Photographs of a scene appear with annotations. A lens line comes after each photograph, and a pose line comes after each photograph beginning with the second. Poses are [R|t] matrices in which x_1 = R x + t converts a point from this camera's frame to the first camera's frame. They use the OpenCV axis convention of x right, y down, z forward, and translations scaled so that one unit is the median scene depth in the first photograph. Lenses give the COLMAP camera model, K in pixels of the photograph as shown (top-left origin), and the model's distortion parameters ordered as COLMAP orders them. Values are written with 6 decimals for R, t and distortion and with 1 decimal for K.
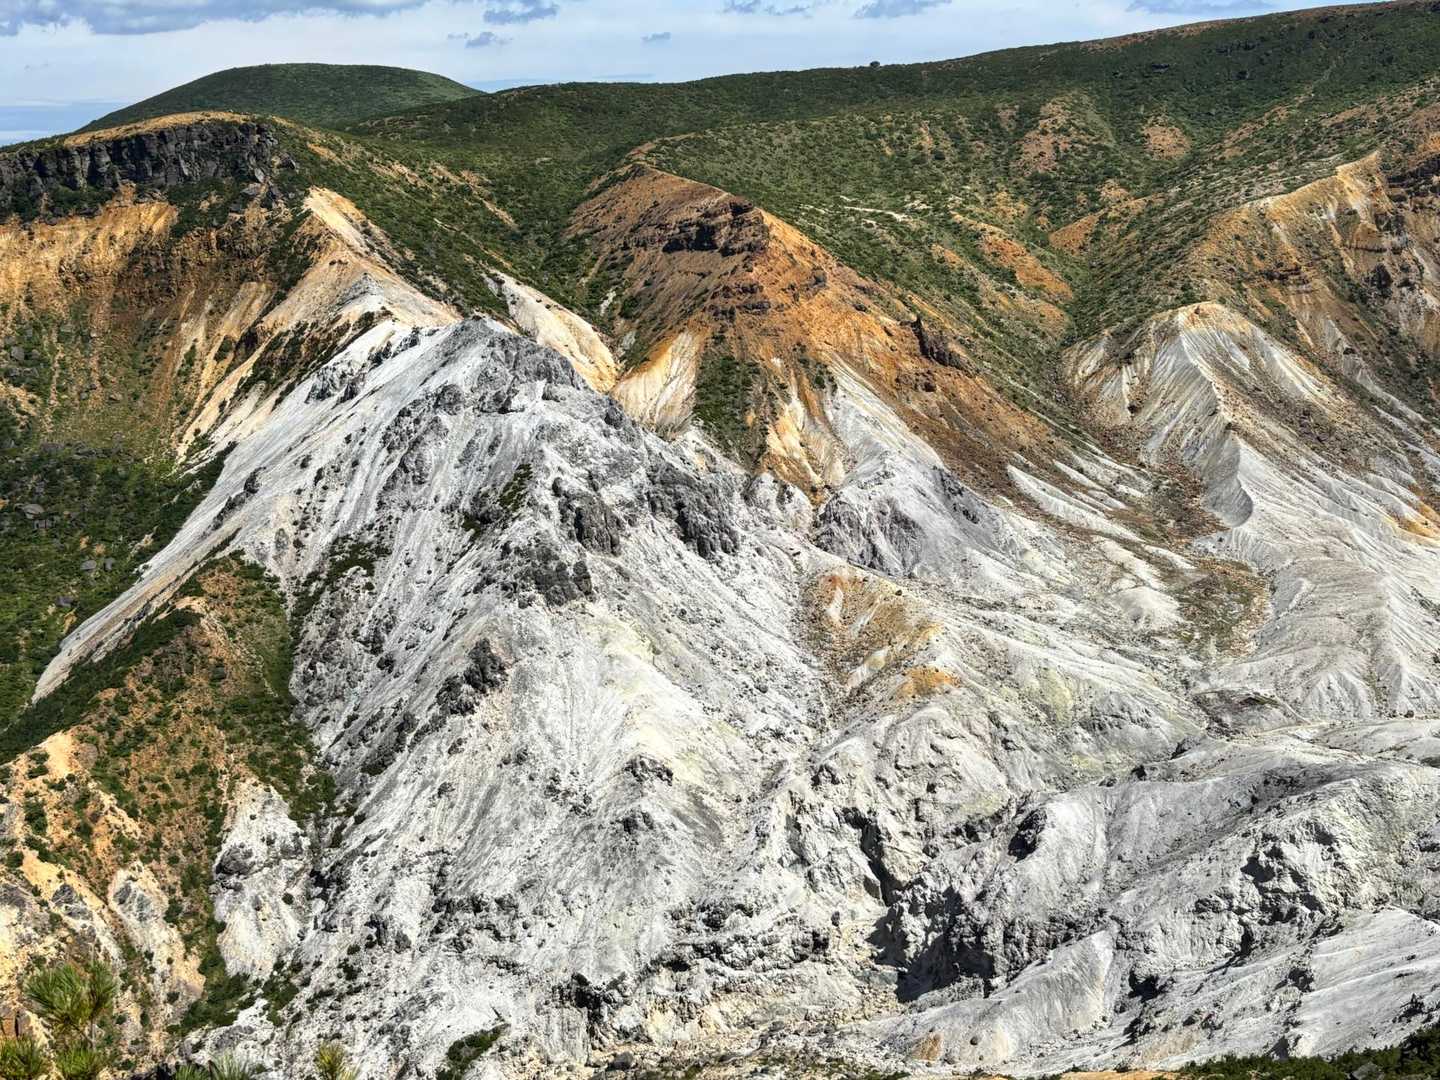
lens RADIAL K [[1526.6, 0, 720.0], [0, 1526.6, 540.0], [0, 0, 1]] dist [0.092942, -0.359885]
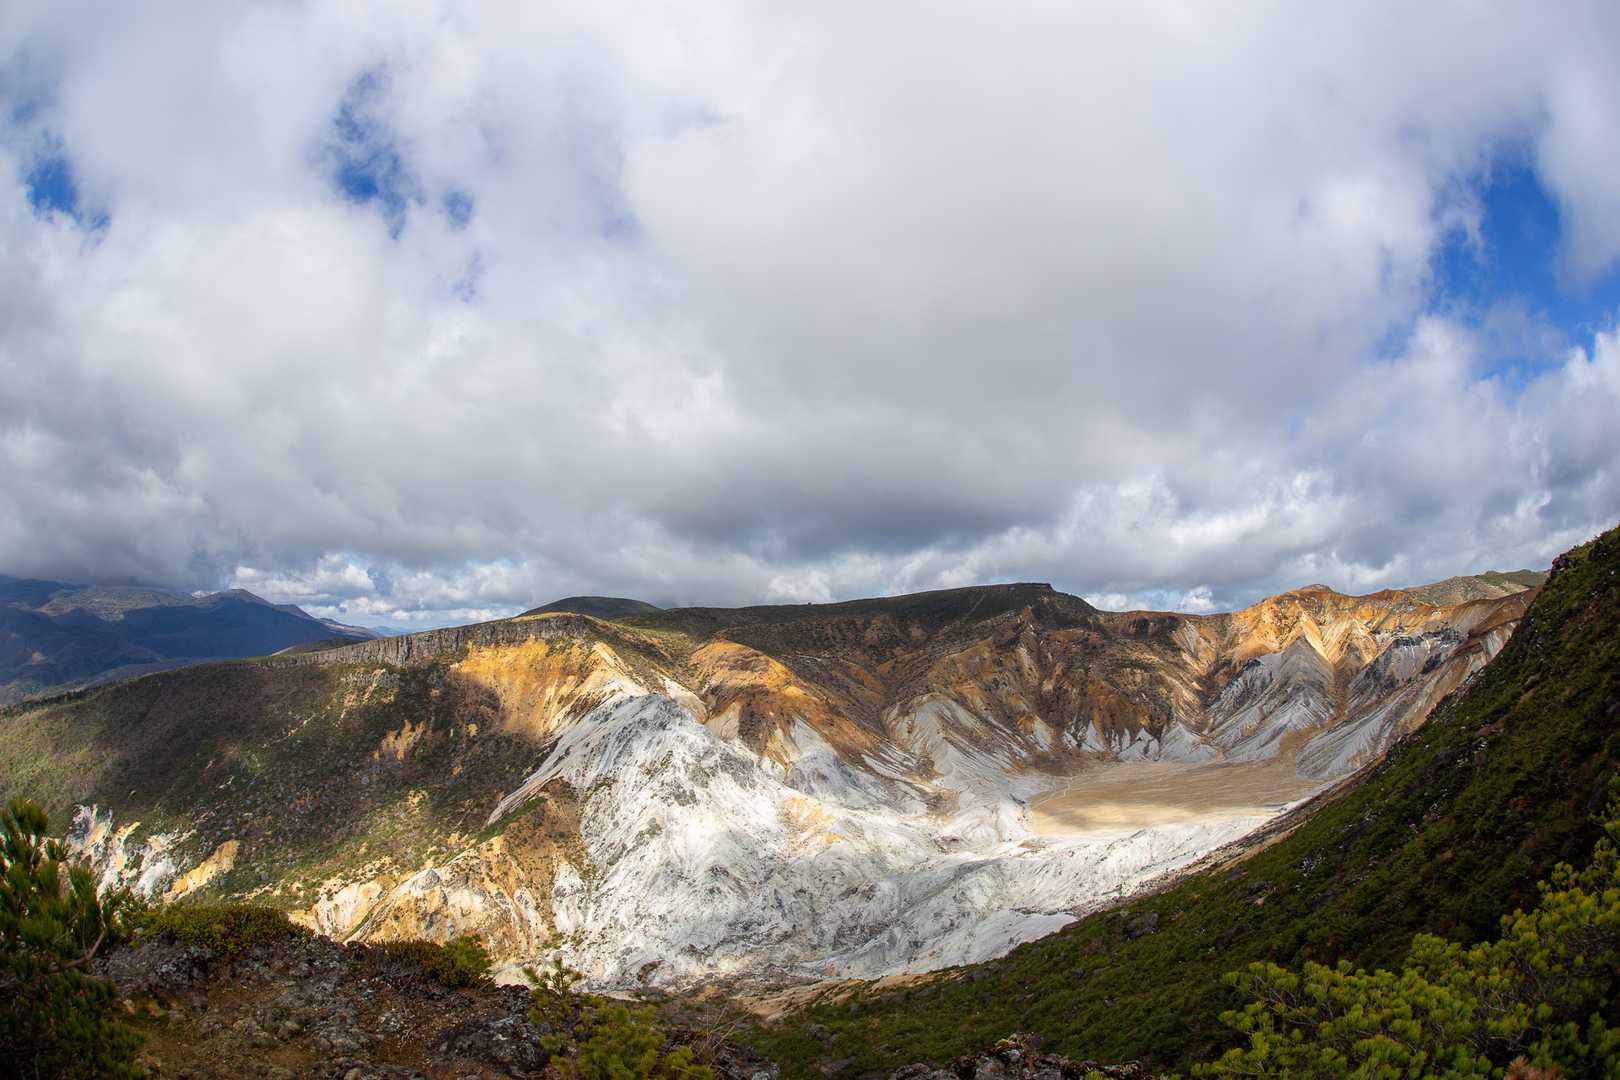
lens RADIAL K [[782.3, 0, 810.0], [0, 782.3, 540.0], [0, 0, 1]] dist [-0.000257, -0.000024]
pose [[0.995351, 0.034250, 0.090014, -0.031718], [0.002569, 0.924853, -0.380316, 0.134992], [-0.096276, 0.378779, 0.920466, -0.376109]]
